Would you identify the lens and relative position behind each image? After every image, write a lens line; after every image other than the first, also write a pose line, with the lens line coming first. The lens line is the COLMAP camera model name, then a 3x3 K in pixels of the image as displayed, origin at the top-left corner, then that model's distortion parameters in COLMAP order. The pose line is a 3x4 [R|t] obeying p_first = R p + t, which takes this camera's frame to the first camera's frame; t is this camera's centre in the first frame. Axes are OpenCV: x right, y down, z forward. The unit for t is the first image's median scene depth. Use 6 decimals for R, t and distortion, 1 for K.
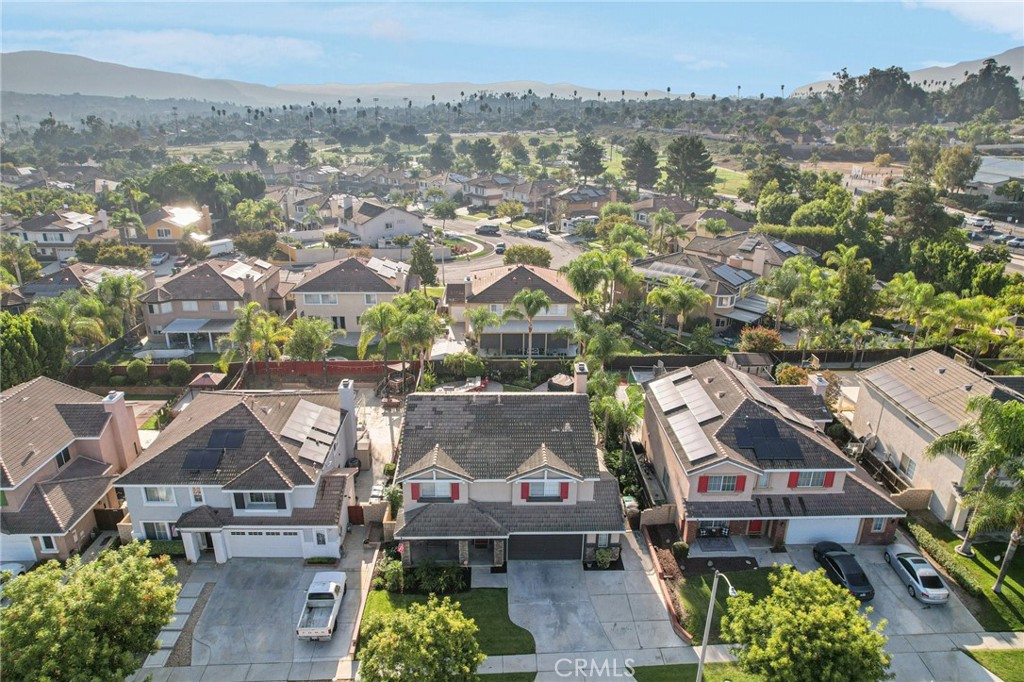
lens RADIAL K [[671.2, 0, 510.9], [0, 671.2, 343.5], [0, 0, 1]] dist [-0.035261, 0.009797]
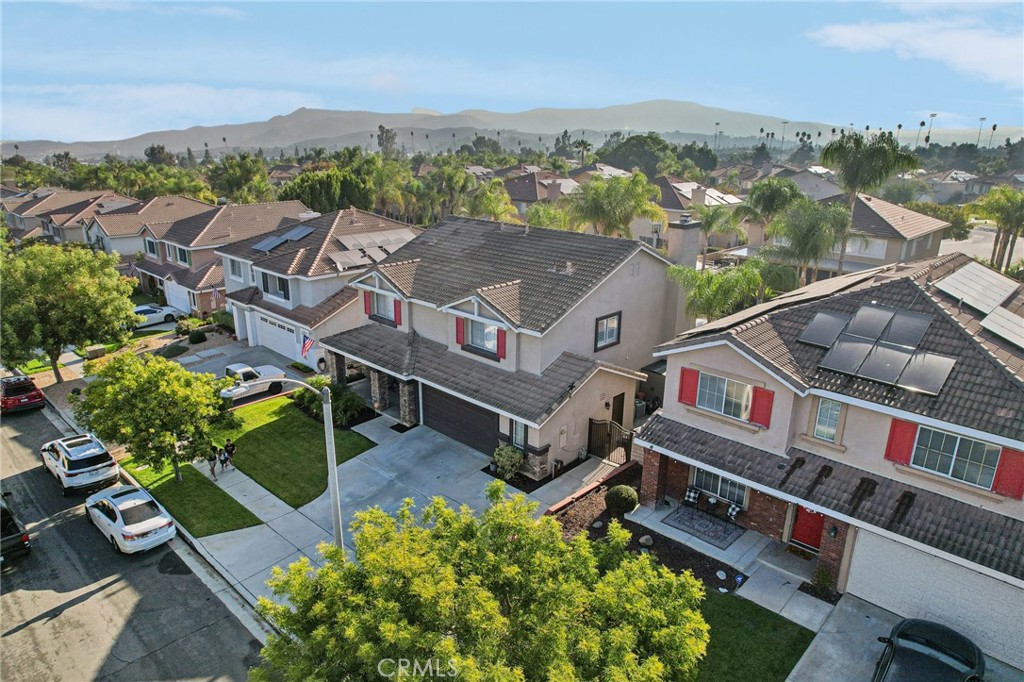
lens RADIAL K [[671.2, 0, 514.8], [0, 671.2, 348.6], [0, 0, 1]] dist [-0.035261, 0.009797]
pose [[0.703881, 0.218522, -0.675869, 0.521360], [-0.255185, 0.965774, 0.046492, 0.190696], [0.662896, 0.139747, 0.735554, 0.538984]]
